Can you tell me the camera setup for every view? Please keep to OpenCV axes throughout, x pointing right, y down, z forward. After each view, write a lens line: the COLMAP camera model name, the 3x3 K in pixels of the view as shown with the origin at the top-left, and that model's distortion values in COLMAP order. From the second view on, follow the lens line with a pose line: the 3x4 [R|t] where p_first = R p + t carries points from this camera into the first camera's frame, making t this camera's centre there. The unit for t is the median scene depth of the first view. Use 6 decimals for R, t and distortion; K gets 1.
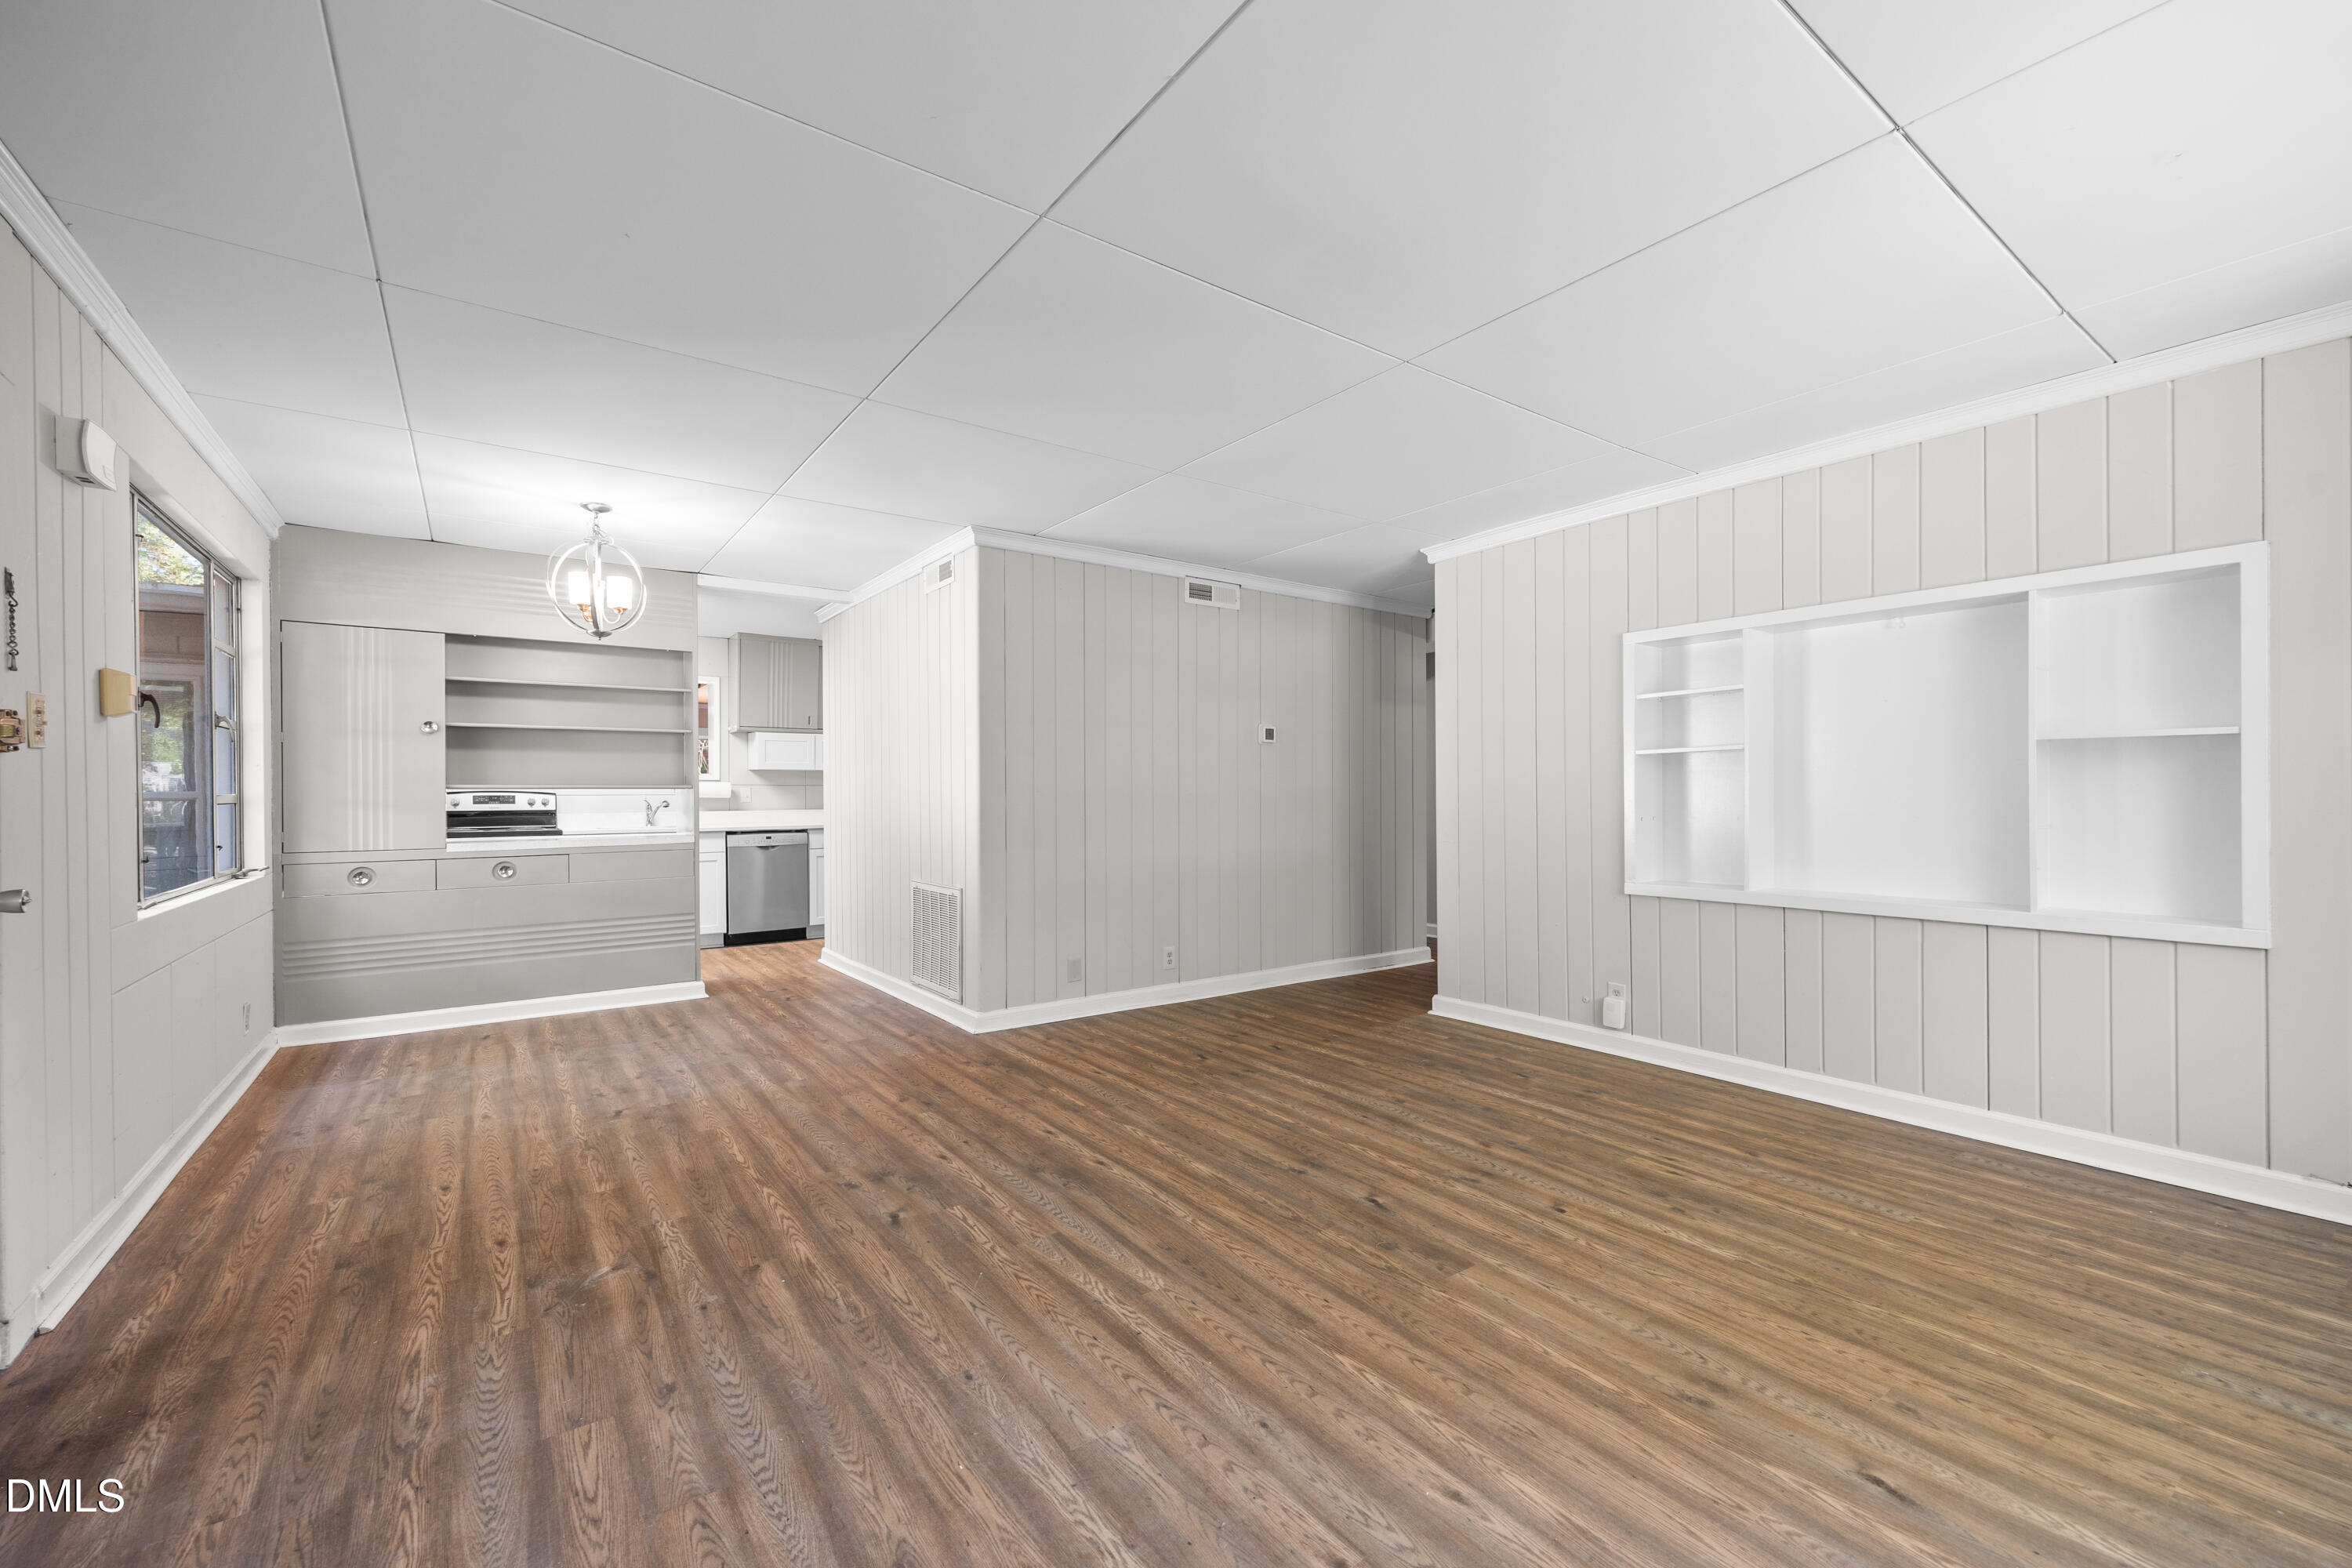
lens RADIAL K [[953.4, 0, 1181.9], [0, 953.4, 785.8], [0, 0, 1]] dist [0.009675, -0.000609]
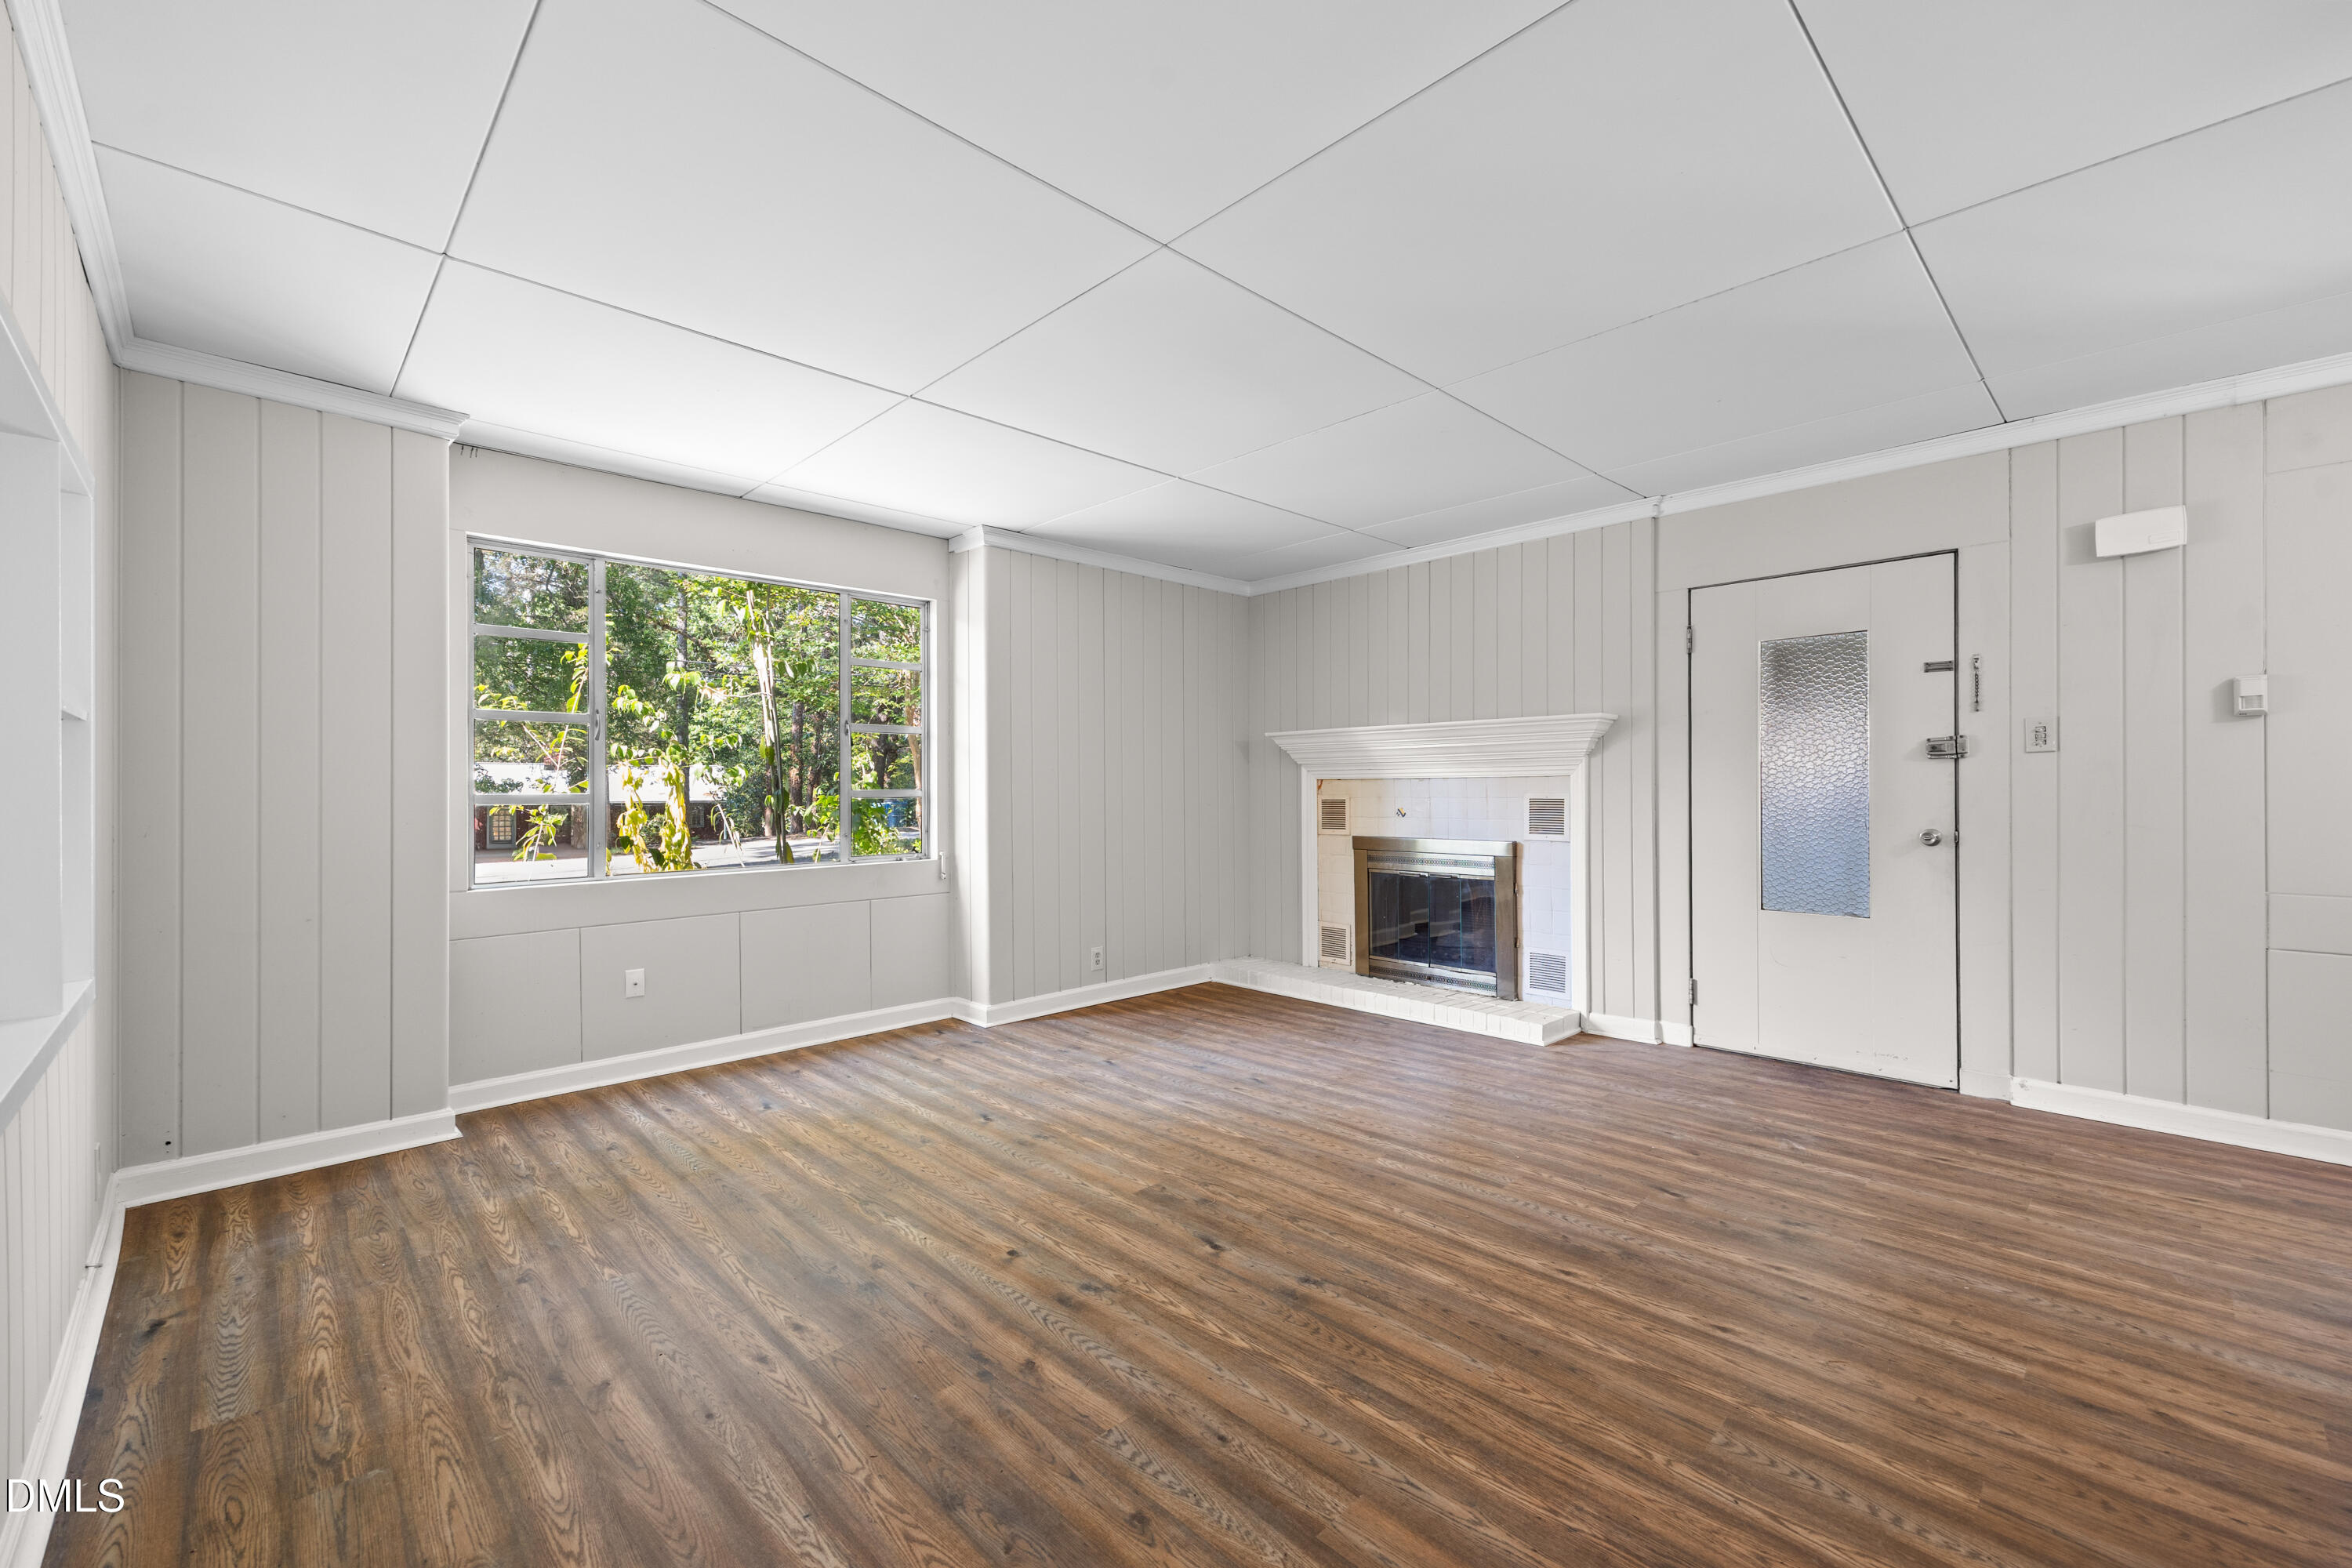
lens RADIAL K [[961.3, 0, 1171.6], [0, 961.3, 787.5], [0, 0, 1]] dist [0.009403, -0.000332]
pose [[-0.991738, 0.011010, -0.127805, 0.327894], [0.011843, 0.999913, -0.005762, 0.009742], [0.127730, -0.007228, -0.991783, 1.764276]]
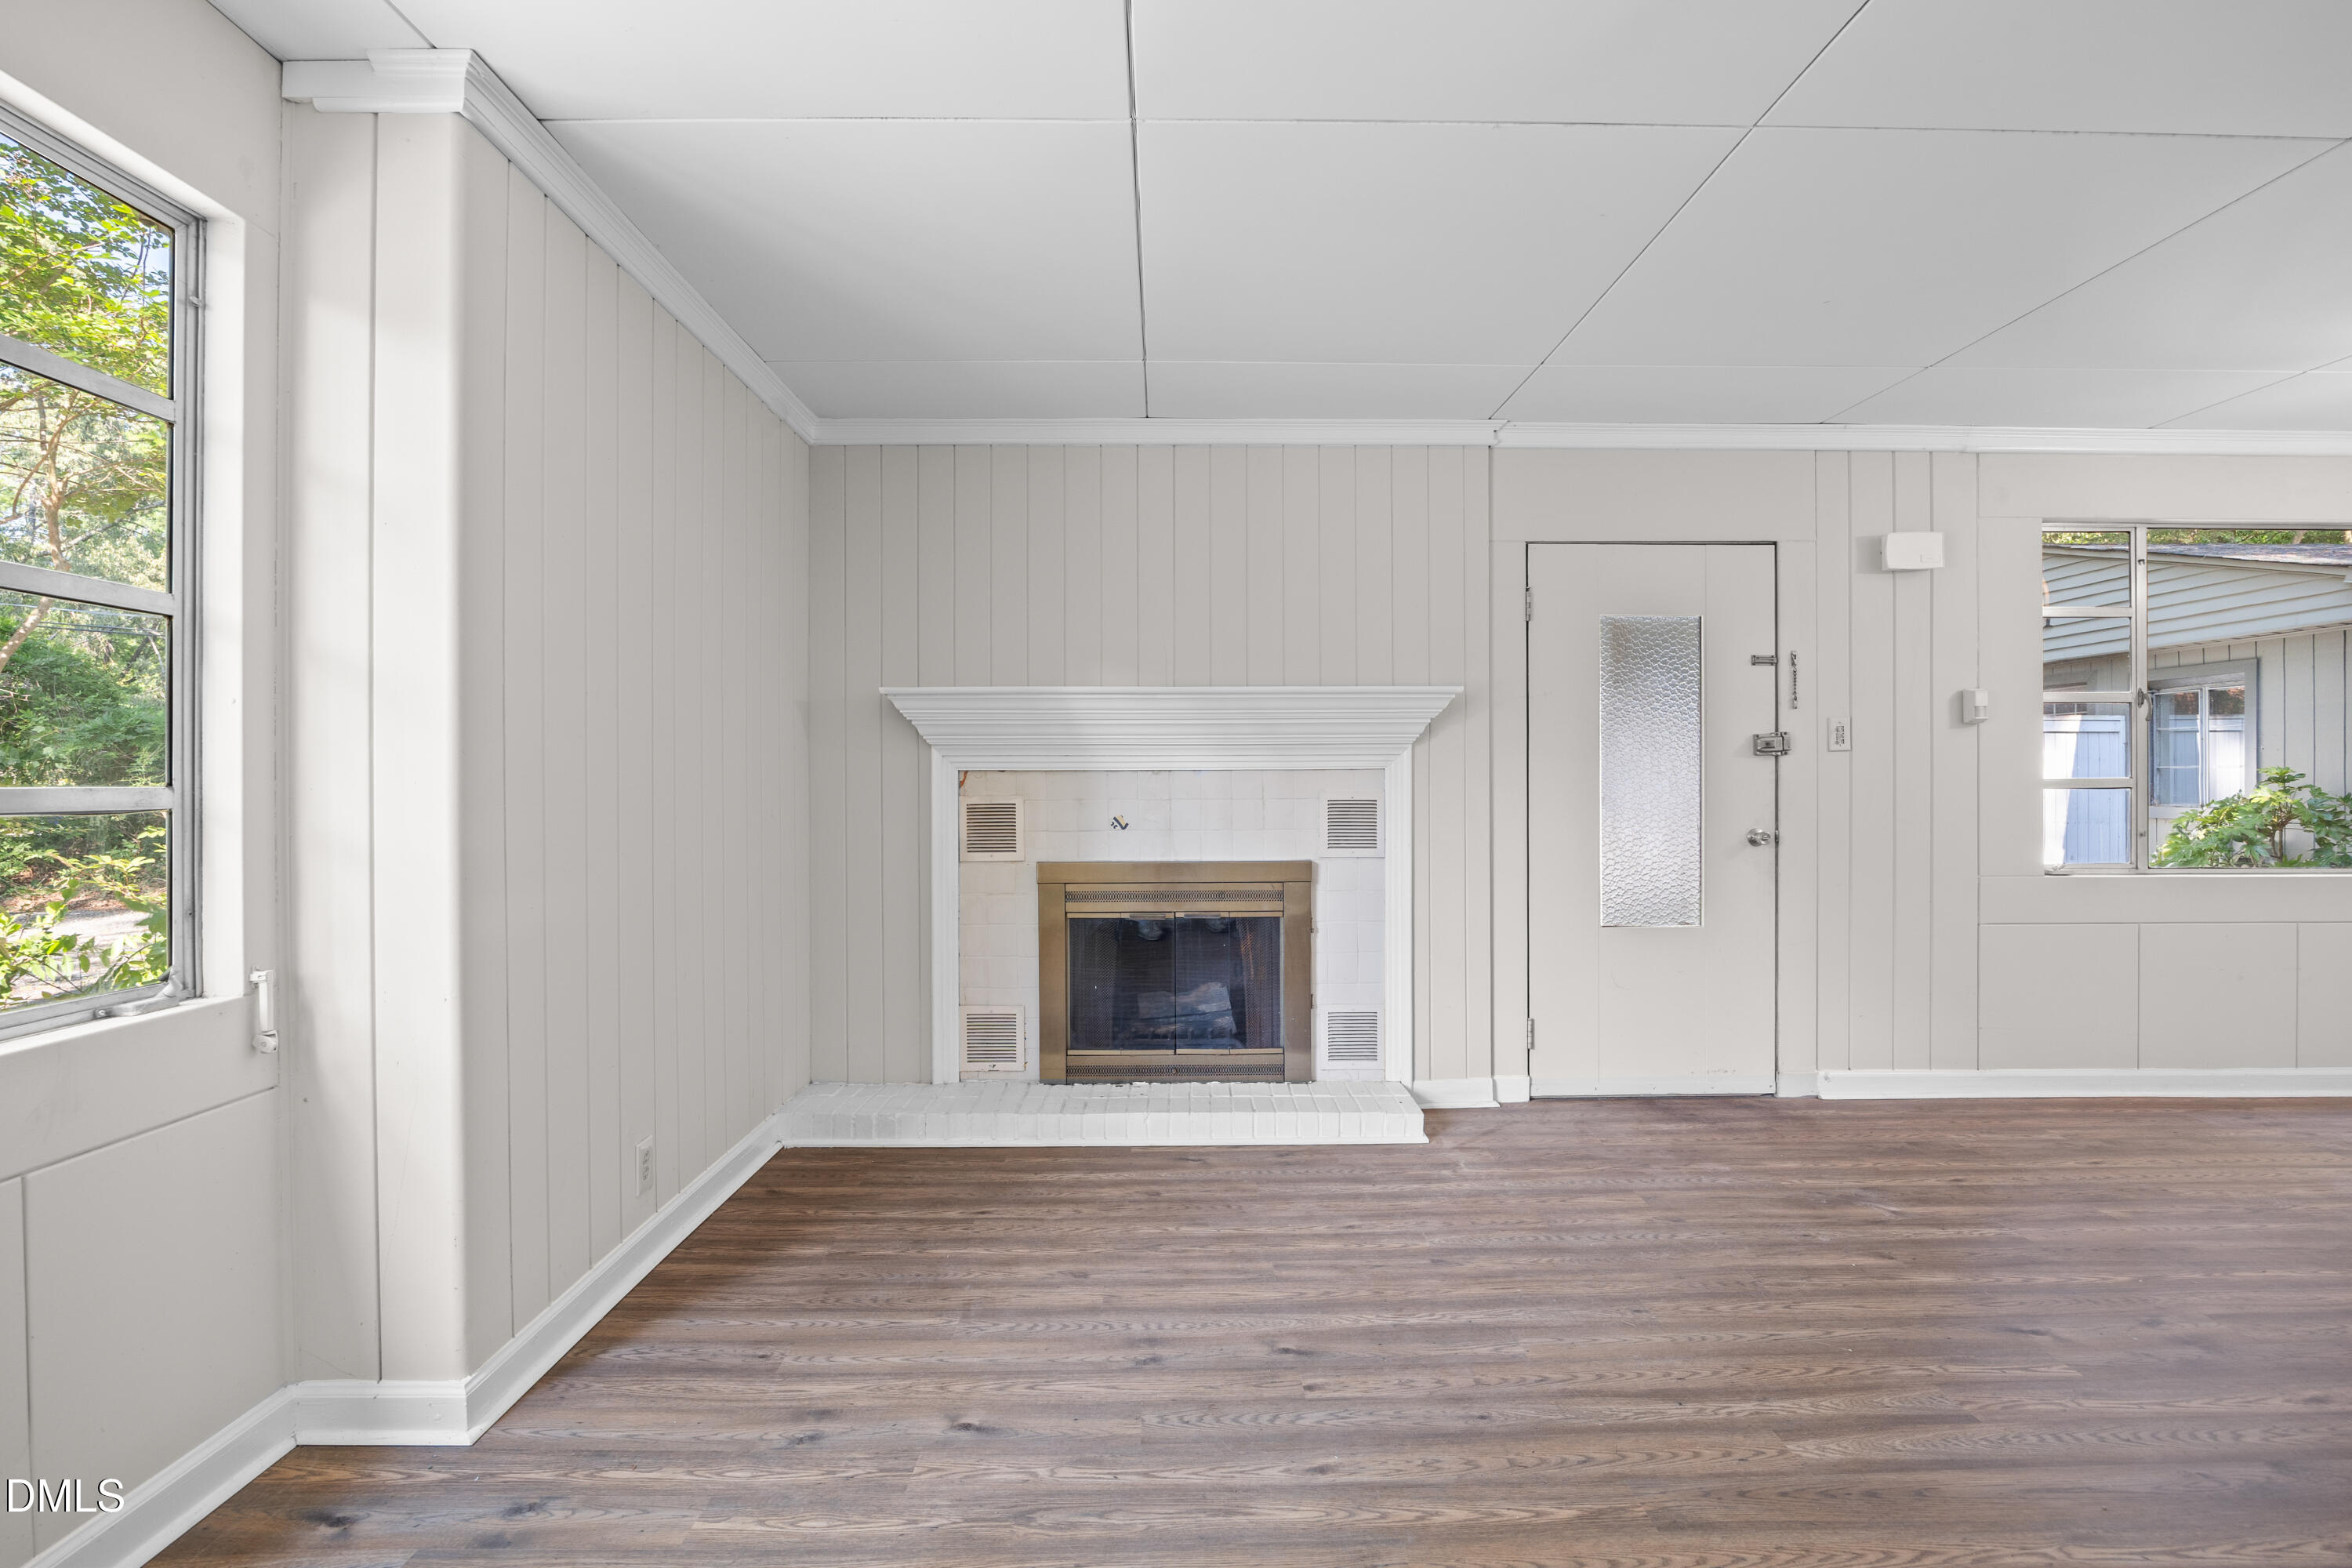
lens RADIAL K [[1090.1, 0, 1171.9], [0, 1090.1, 787.9], [0, 0, 1]] dist [-0.015321, 0.001718]
pose [[-0.582818, 0.010440, -0.812536, 0.715543], [0.010614, 0.999930, 0.005234, 0.002729], [0.812533, -0.005573, -0.582888, 0.845719]]
